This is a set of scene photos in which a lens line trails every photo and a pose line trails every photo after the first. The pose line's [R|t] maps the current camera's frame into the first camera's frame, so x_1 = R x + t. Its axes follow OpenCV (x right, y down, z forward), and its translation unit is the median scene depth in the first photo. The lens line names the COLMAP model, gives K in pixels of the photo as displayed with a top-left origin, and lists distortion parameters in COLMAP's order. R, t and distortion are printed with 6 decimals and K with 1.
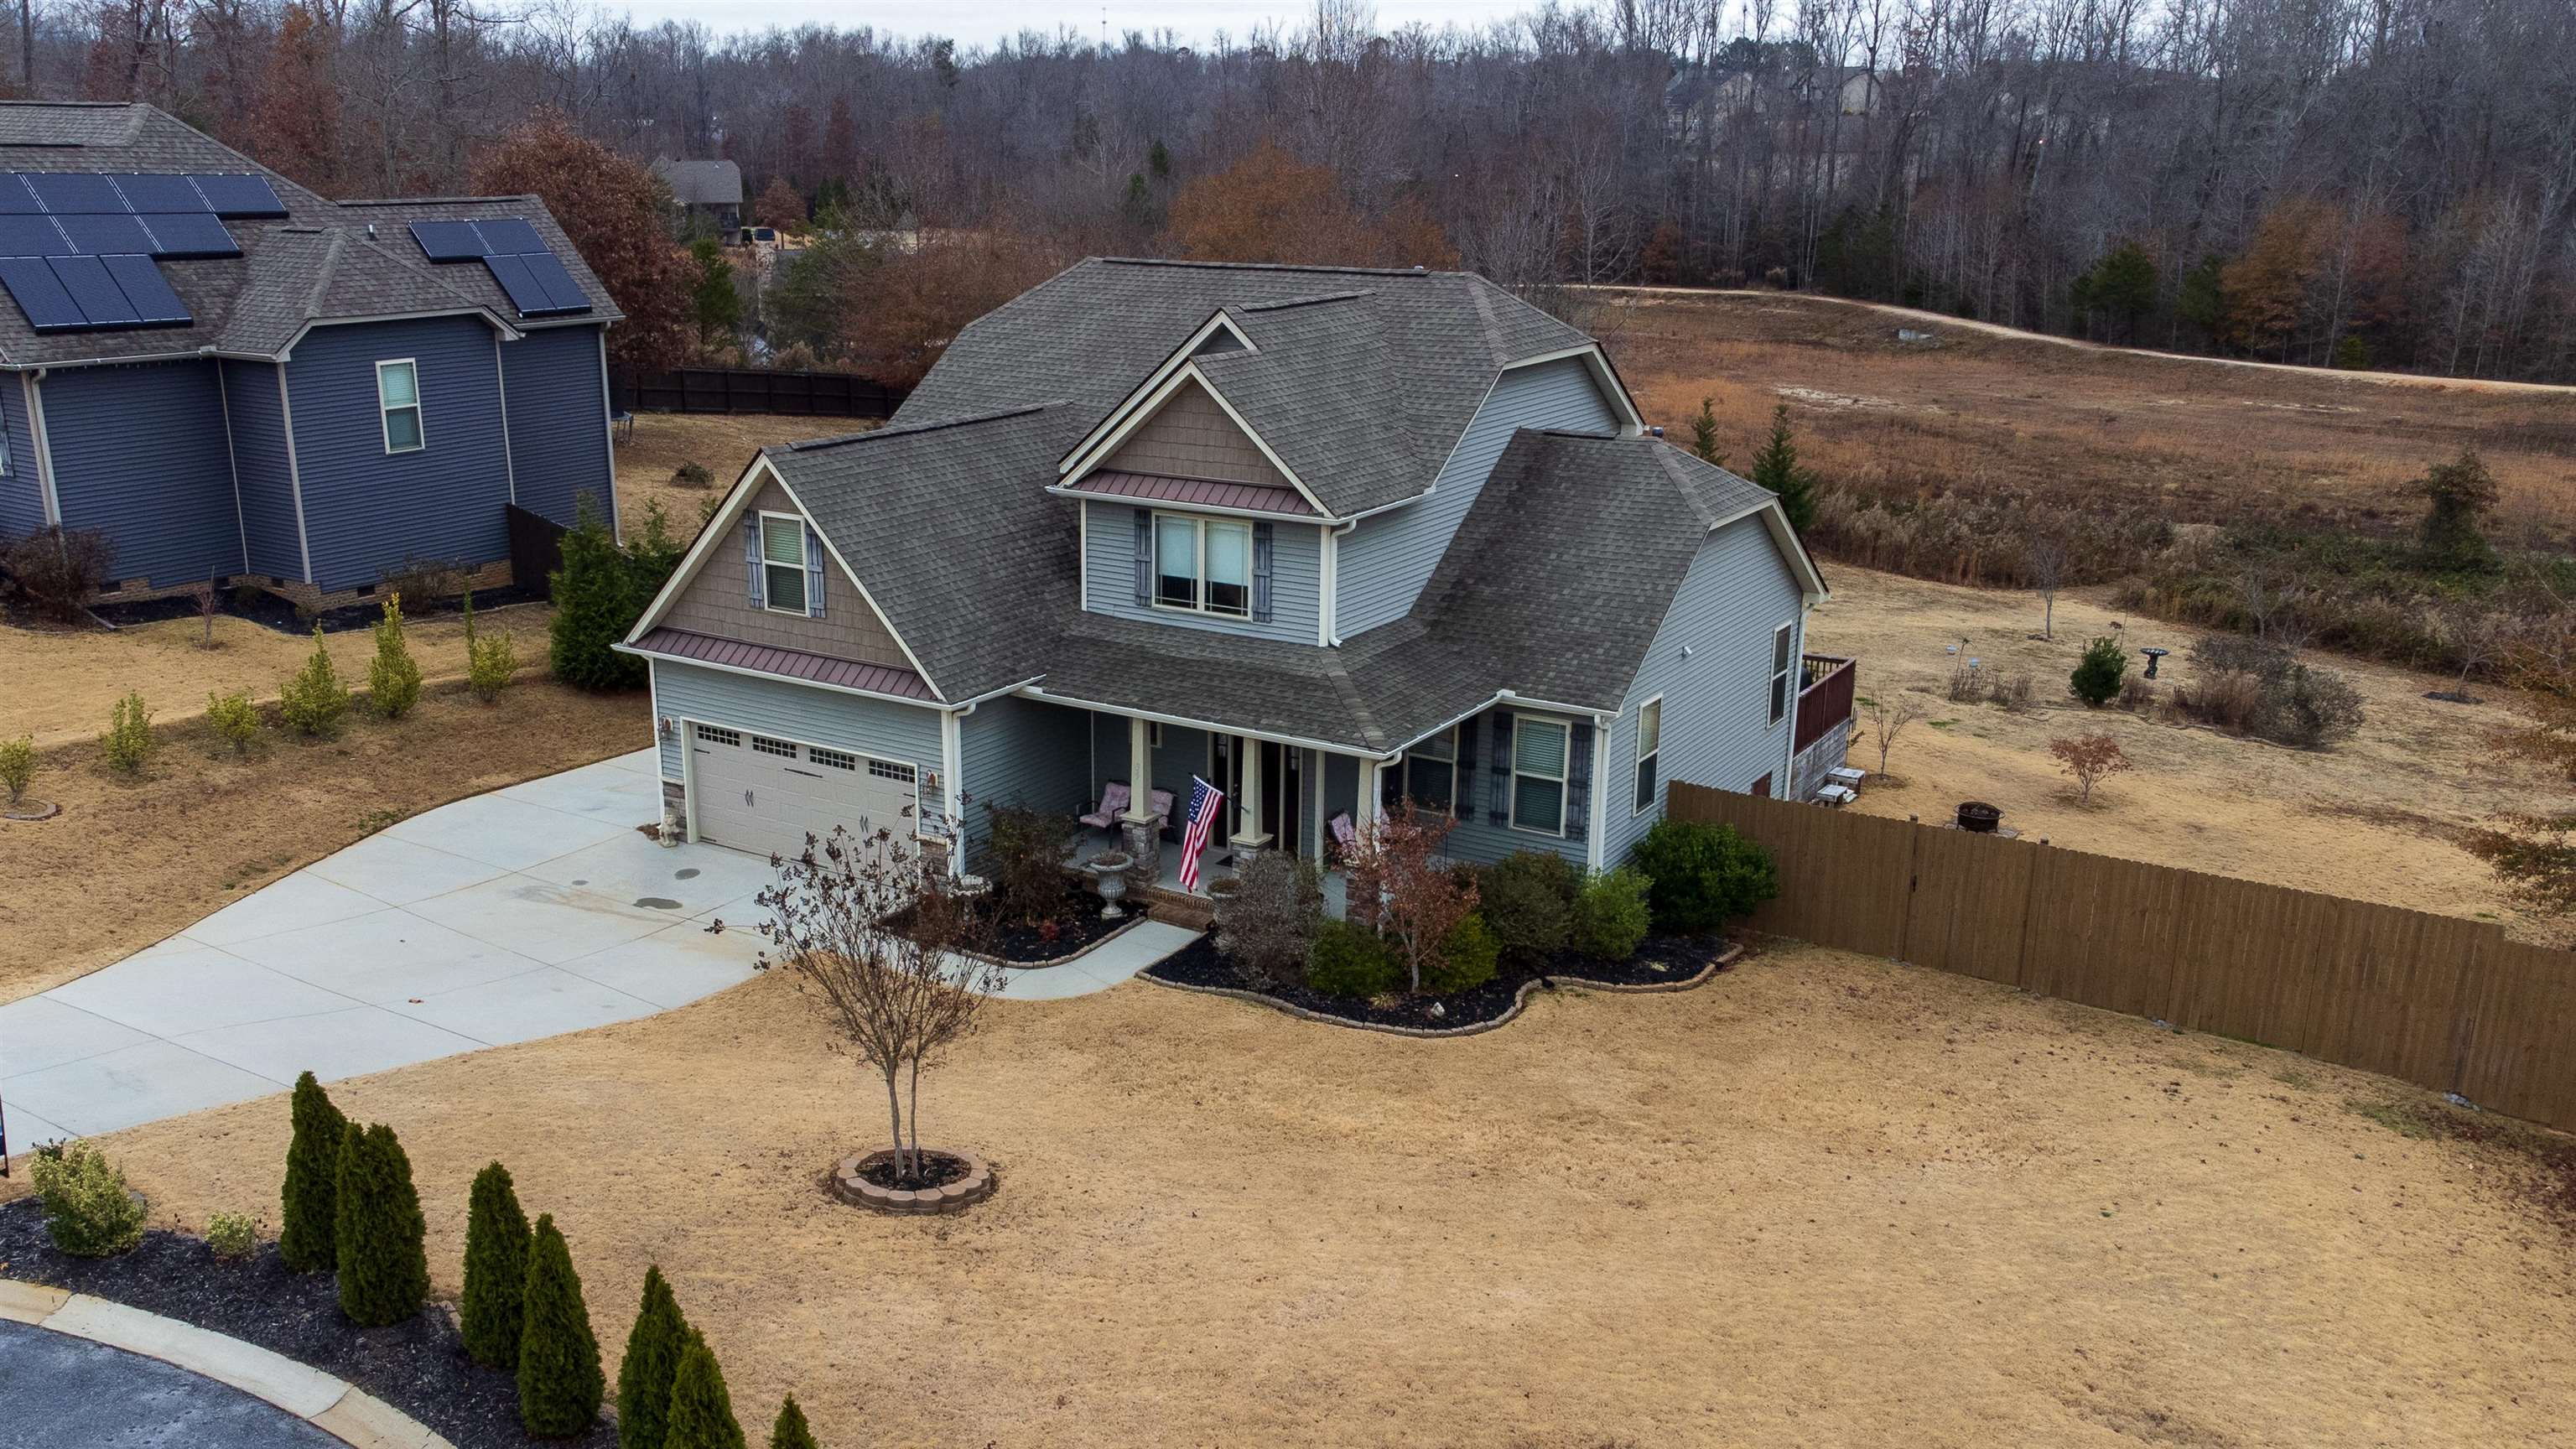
lens RADIAL K [[2164.9, 0, 1205.6], [0, 2164.9, 759.3], [0, 0, 1]] dist [0.027558, -0.000264]
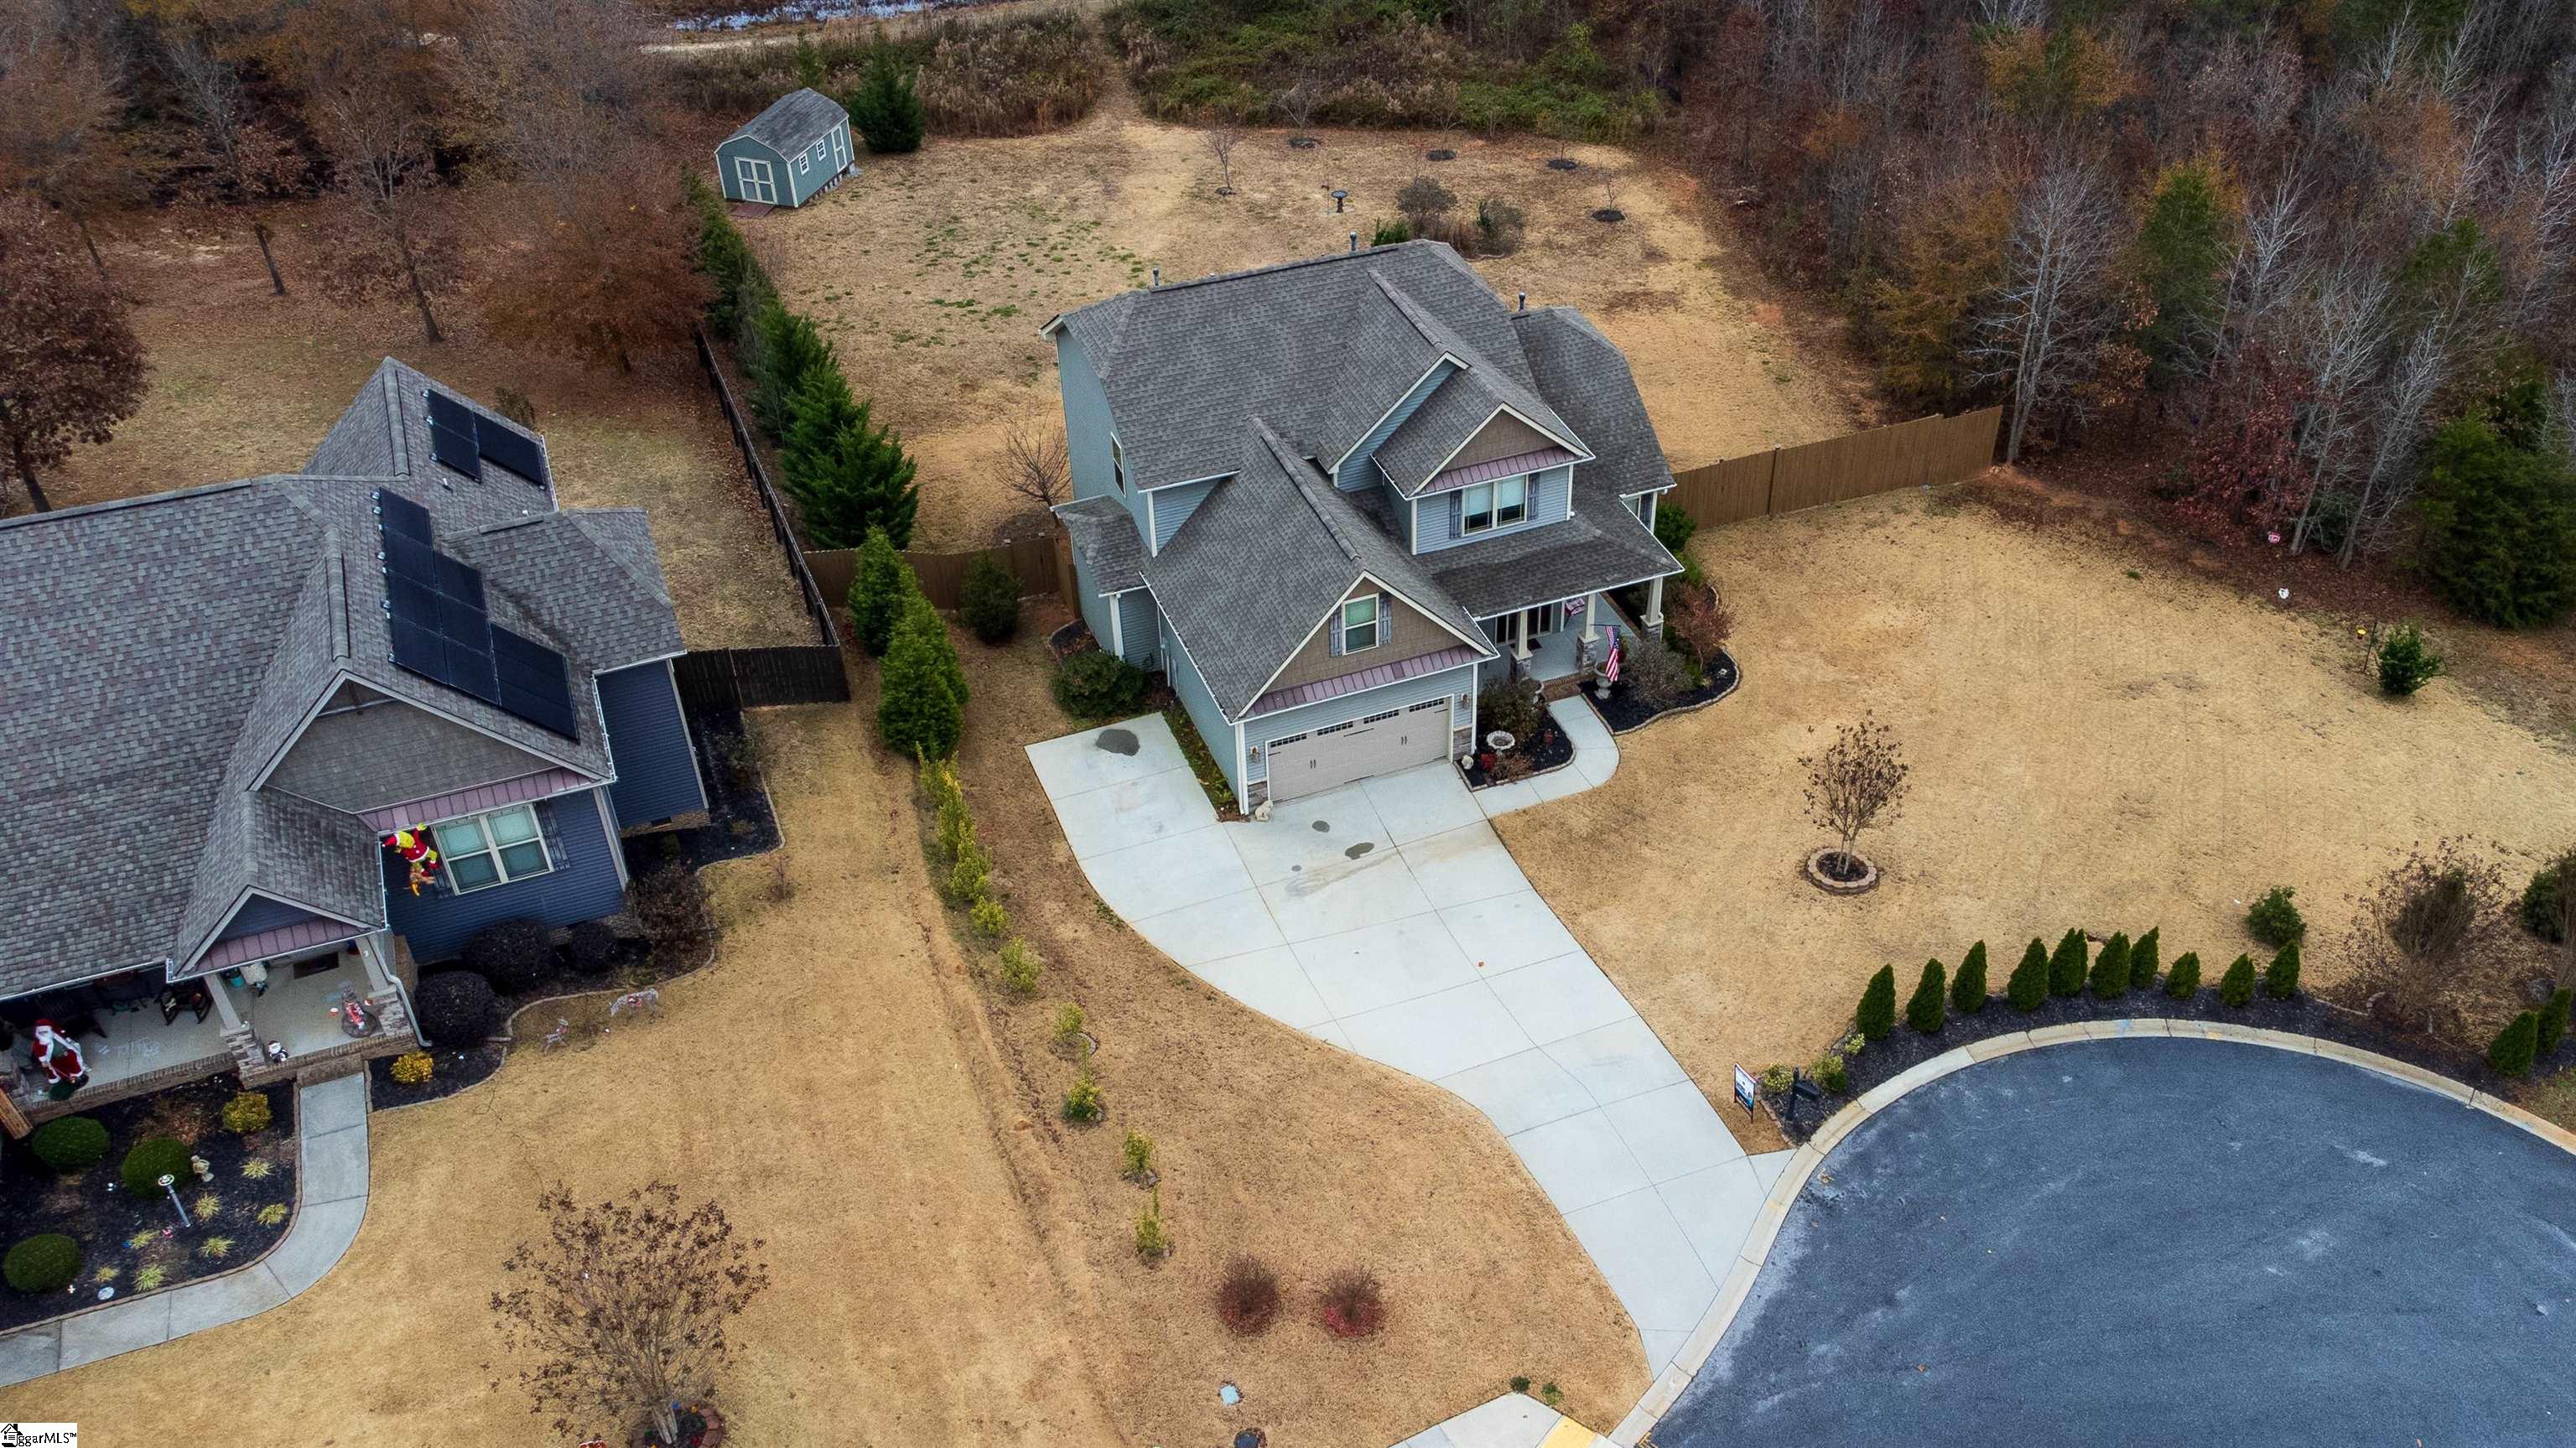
lens RADIAL K [[2052.9, 0, 1451.2], [0, 2052.9, 821.1], [0, 0, 1]] dist [0.043485, 0.000075]
pose [[0.547642, -0.540910, 0.638361, -1.149101], [0.220522, 0.829273, 0.513494, -0.698226], [-0.807130, -0.140438, 0.573427, 0.090690]]
